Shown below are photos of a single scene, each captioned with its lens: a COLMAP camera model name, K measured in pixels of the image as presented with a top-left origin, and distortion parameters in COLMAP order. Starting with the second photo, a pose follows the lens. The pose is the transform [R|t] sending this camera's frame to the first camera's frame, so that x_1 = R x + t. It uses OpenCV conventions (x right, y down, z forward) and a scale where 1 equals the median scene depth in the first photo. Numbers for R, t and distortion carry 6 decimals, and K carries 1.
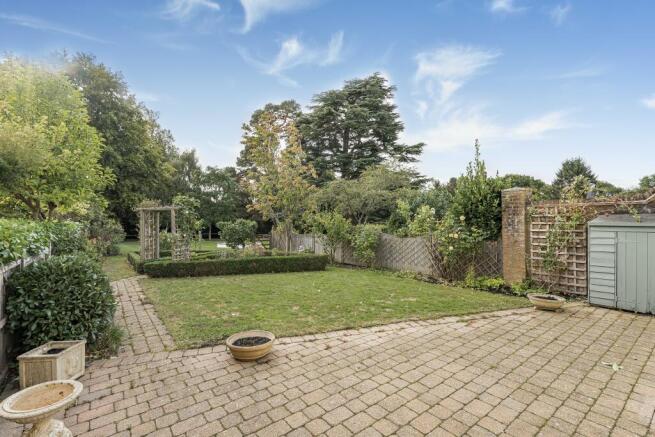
lens RADIAL K [[300.2, 0, 328.3], [0, 300.2, 219.5], [0, 0, 1]] dist [0.002837, -0.001279]
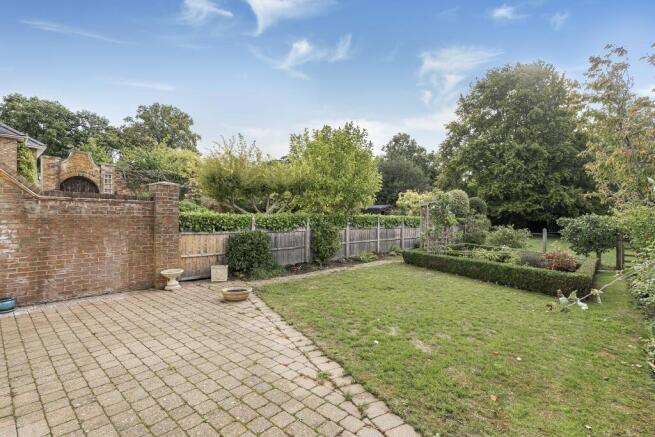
lens RADIAL K [[300.2, 0, 328.0], [0, 300.2, 216.4], [0, 0, 1]] dist [0.002837, -0.001279]
pose [[0.199772, 0.014764, -0.979731, 1.310412], [-0.003136, 0.999891, 0.014428, -0.022151], [0.979837, 0.000190, 0.199796, 1.058545]]
